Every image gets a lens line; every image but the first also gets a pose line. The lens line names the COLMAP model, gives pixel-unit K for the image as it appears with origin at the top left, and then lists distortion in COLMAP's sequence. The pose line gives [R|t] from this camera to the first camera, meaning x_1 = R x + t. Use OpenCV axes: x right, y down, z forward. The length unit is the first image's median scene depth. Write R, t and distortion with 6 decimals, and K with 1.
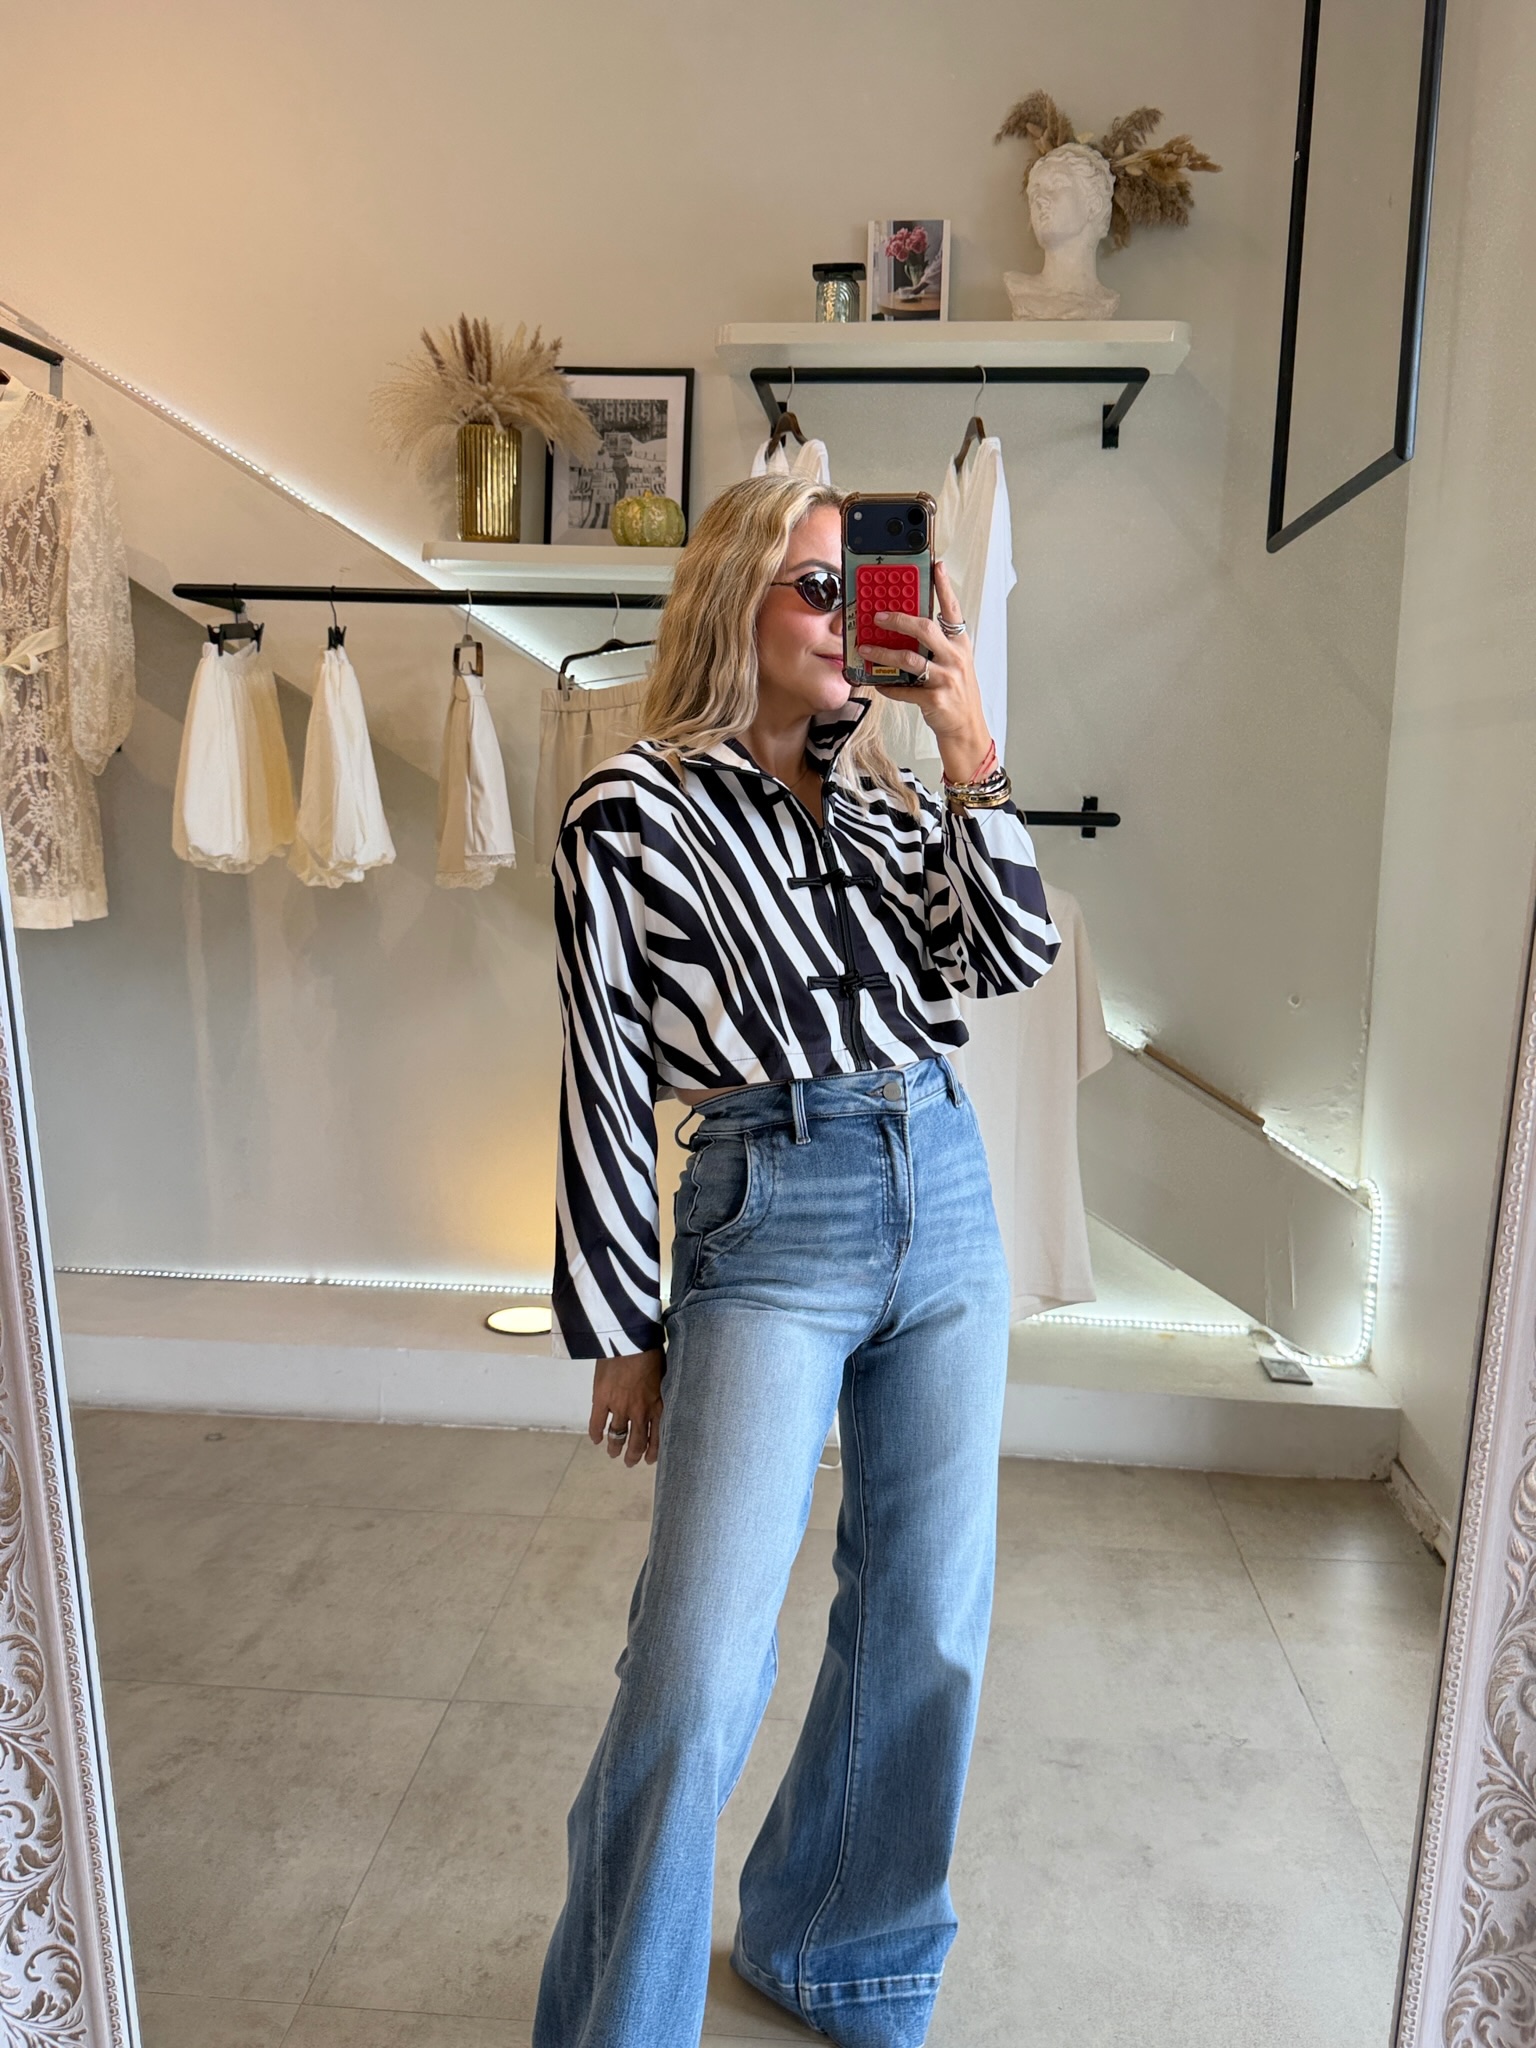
lens RADIAL K [[1657.2, 0, 750.0], [0, 1657.2, 1028.0], [0, 0, 1]] dist [0.004508, -0.040518]
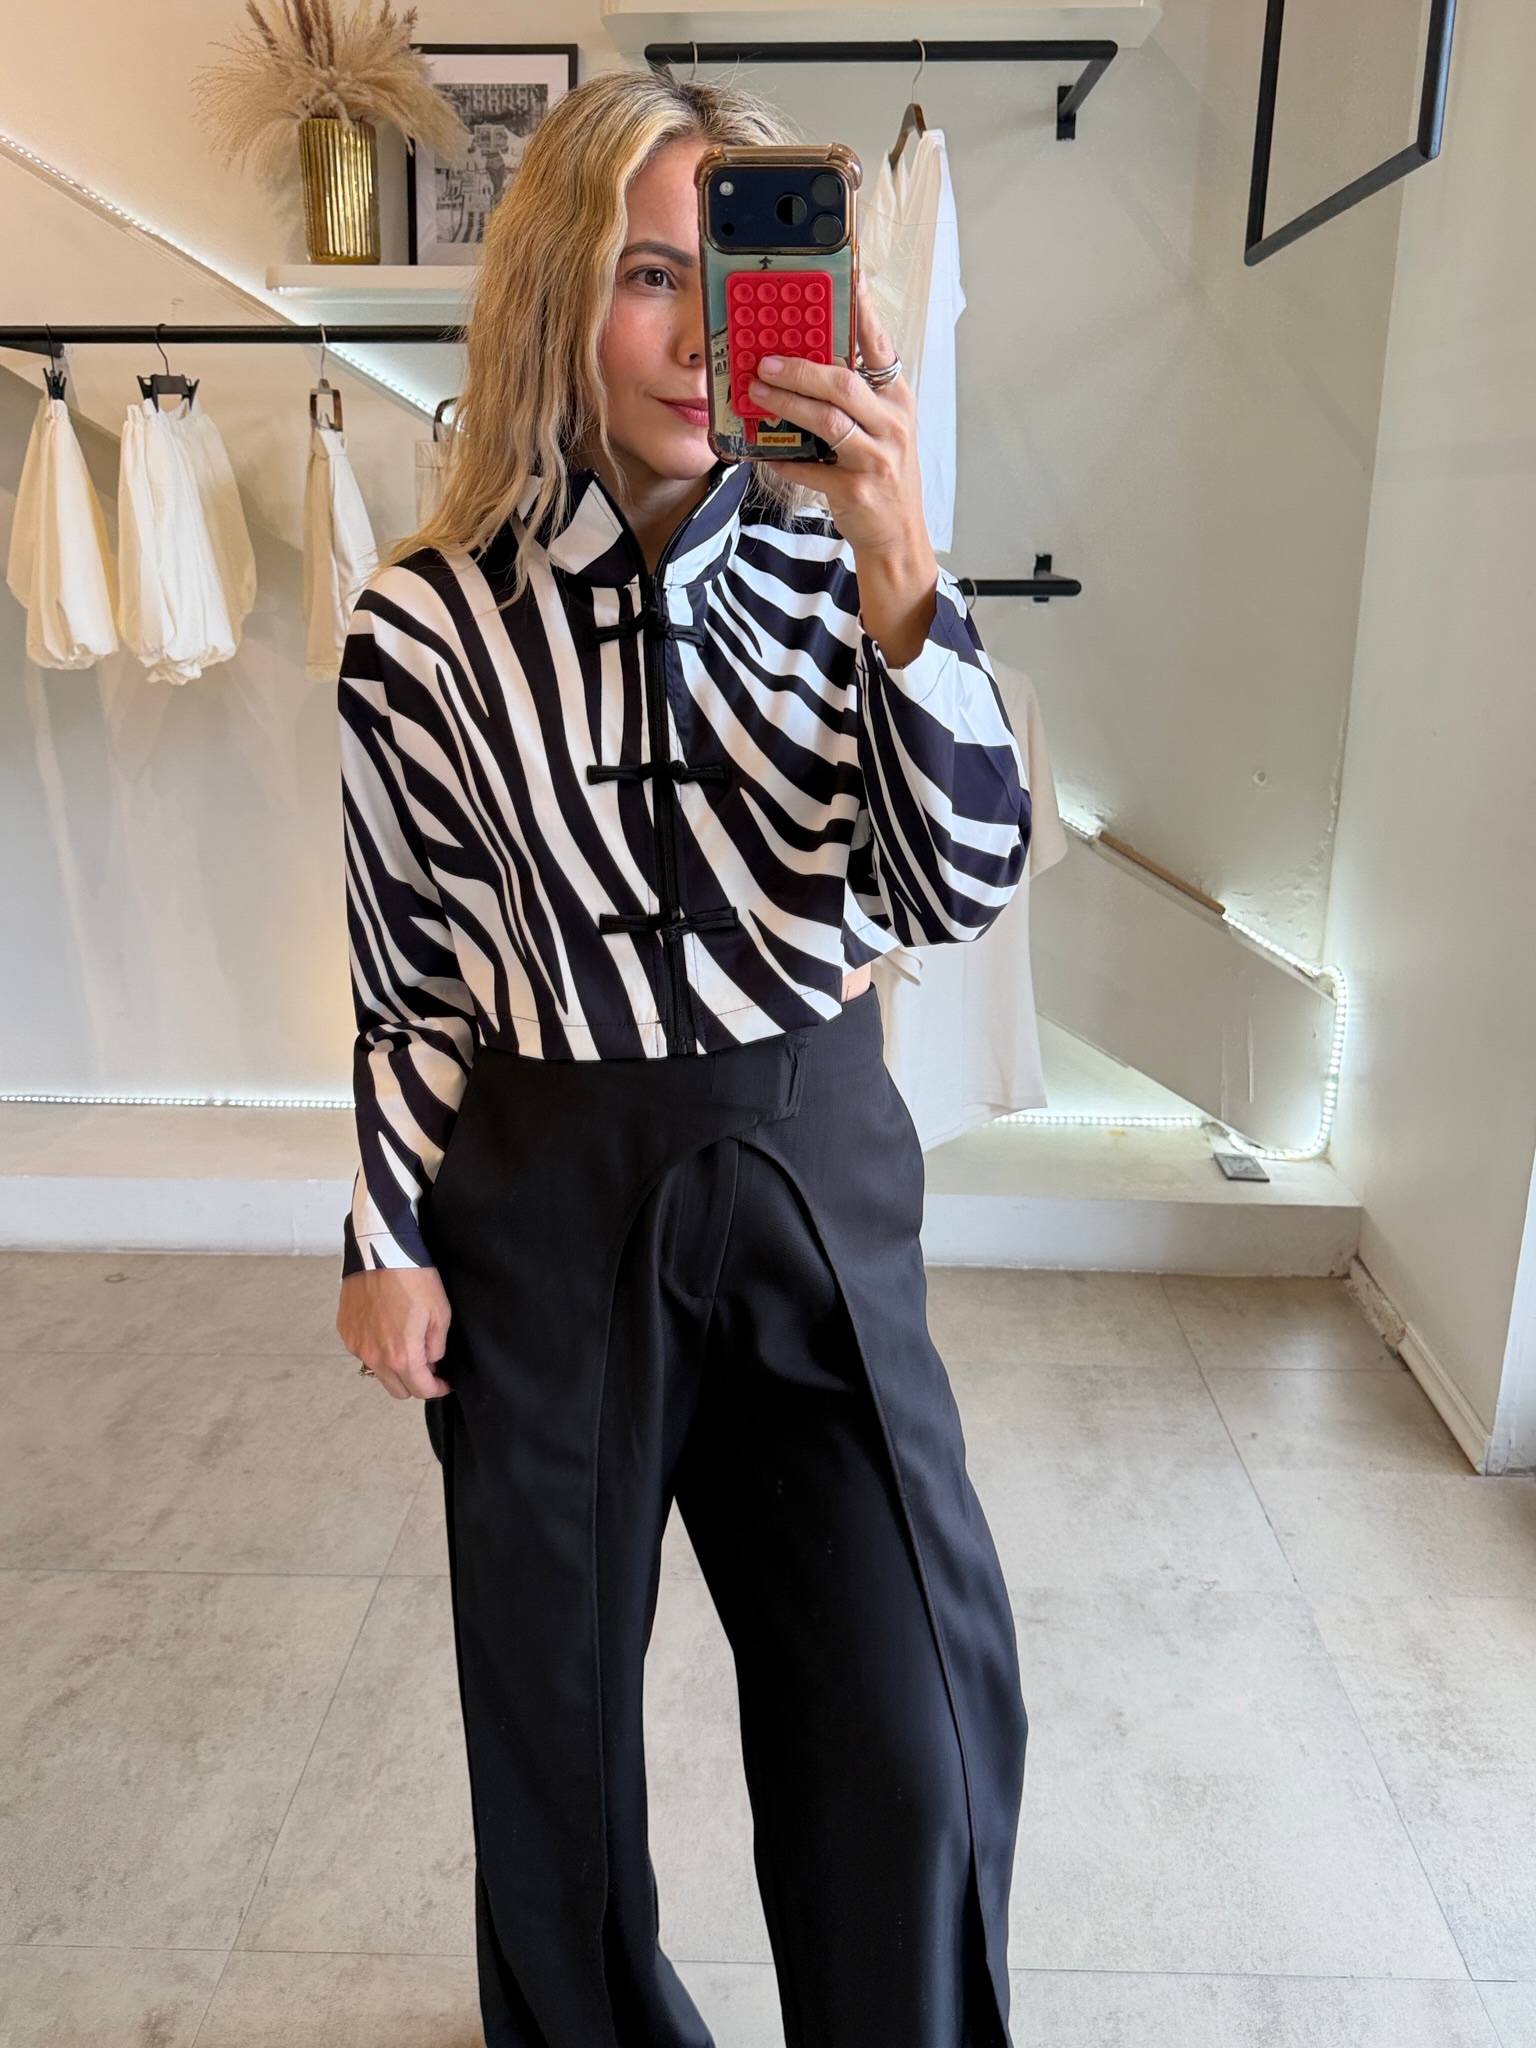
lens RADIAL K [[1657.2, 0, 750.0], [0, 1657.2, 1028.0], [0, 0, 1]] dist [0.004508, -0.040518]
pose [[0.998335, -0.035564, 0.045408, -0.002000], [0.027712, 0.986214, 0.163137, -0.041101], [-0.050584, -0.161607, 0.985558, 0.091426]]
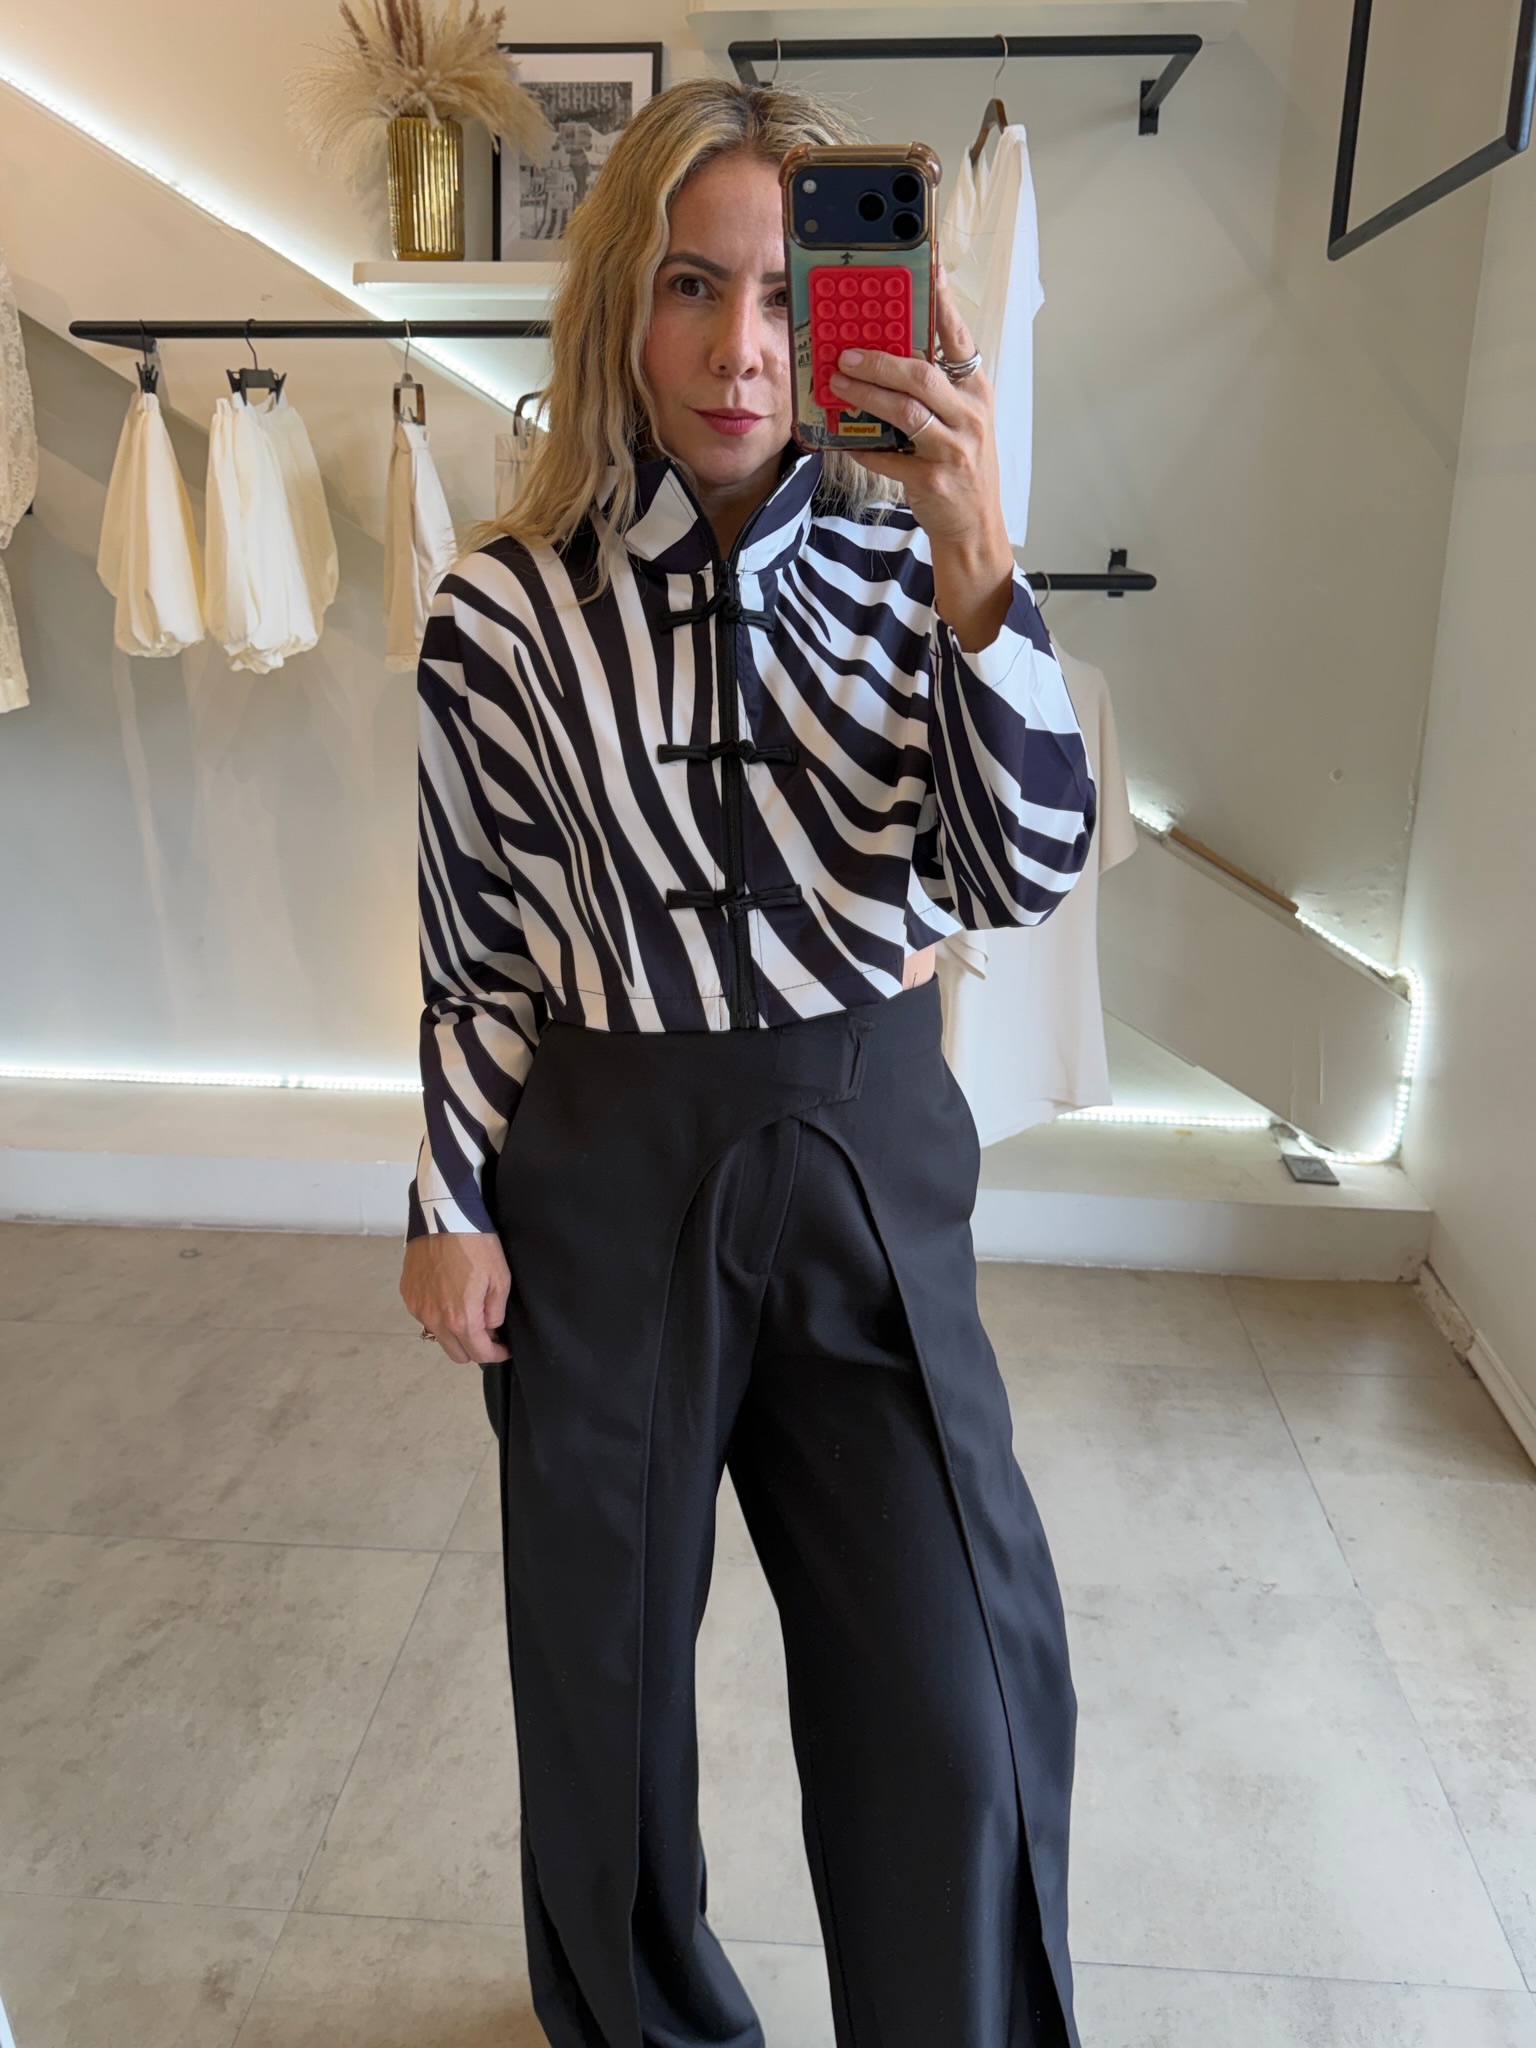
lens RADIAL K [[1655.4, 0, 741.1], [0, 1655.4, 1019.6], [0, 0, 1]] dist [0.010014, -0.054965]
pose [[0.999846, -0.017565, -0.000363, -0.001596], [0.017397, 0.986967, 0.159982, -0.039188], [-0.002452, -0.159964, 0.987120, 0.086516]]
